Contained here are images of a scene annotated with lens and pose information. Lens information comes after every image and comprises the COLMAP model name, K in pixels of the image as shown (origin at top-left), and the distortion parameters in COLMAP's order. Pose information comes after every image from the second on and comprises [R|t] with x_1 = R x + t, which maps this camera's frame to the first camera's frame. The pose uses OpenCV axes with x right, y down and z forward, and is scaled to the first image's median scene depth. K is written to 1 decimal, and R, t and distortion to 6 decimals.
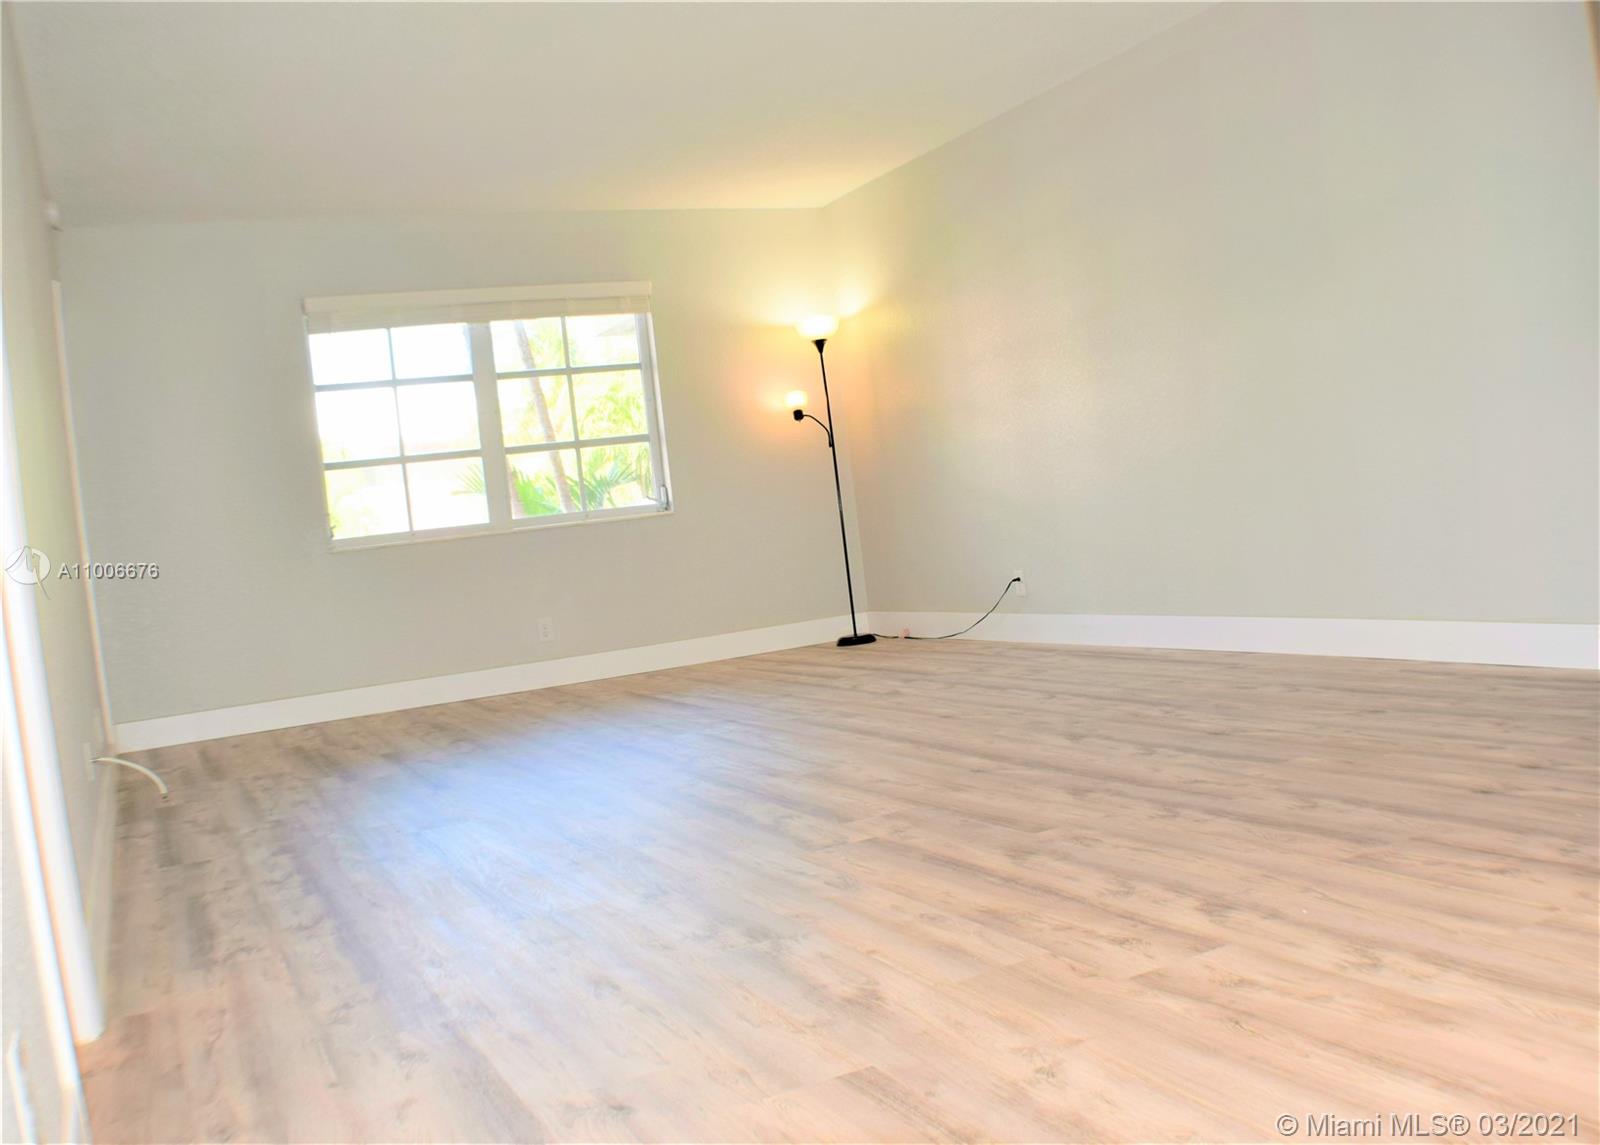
lens RADIAL K [[1454.6, 0, 800.0], [0, 1454.6, 572.5], [0, 0, 1]] dist [-0.088931, 0.001781]
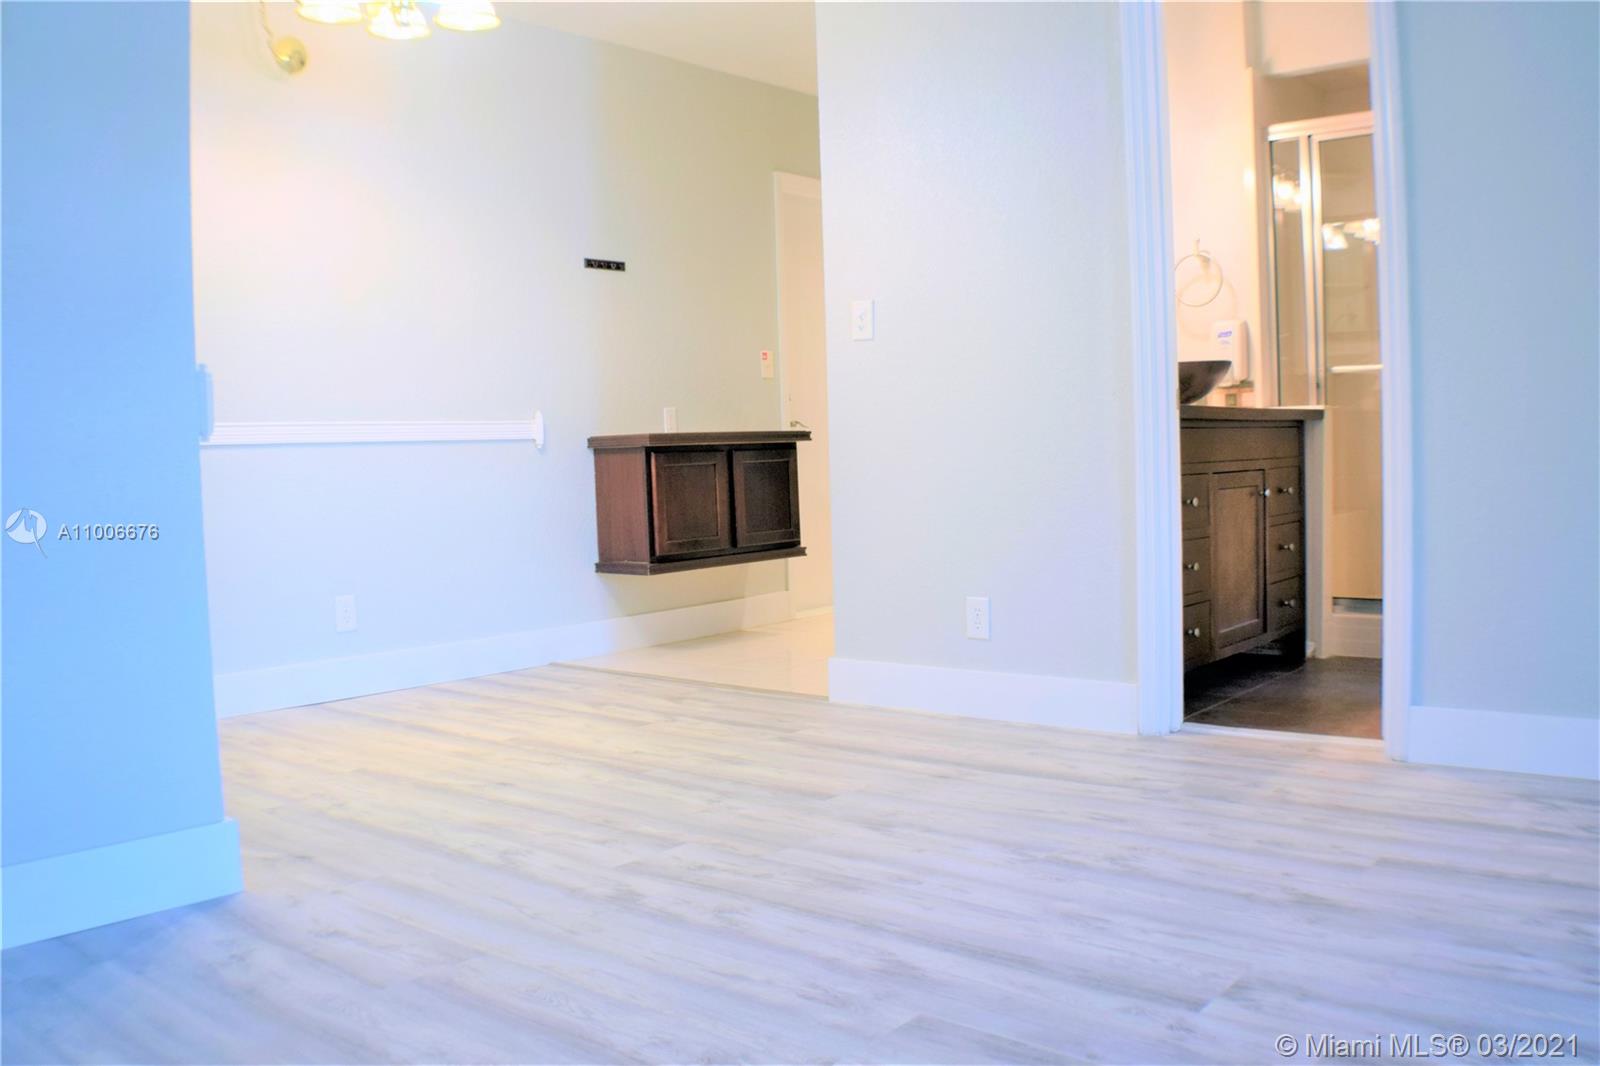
lens RADIAL K [[1430.5, 0, 800.0], [0, 1430.5, 533.0], [0, 0, 1]] dist [-0.001516, -0.002712]
pose [[-0.900542, 0.168476, -0.400798, 0.541944], [0.120694, 0.982508, 0.141814, -0.154128], [0.417680, 0.079336, -0.905124, 1.952779]]
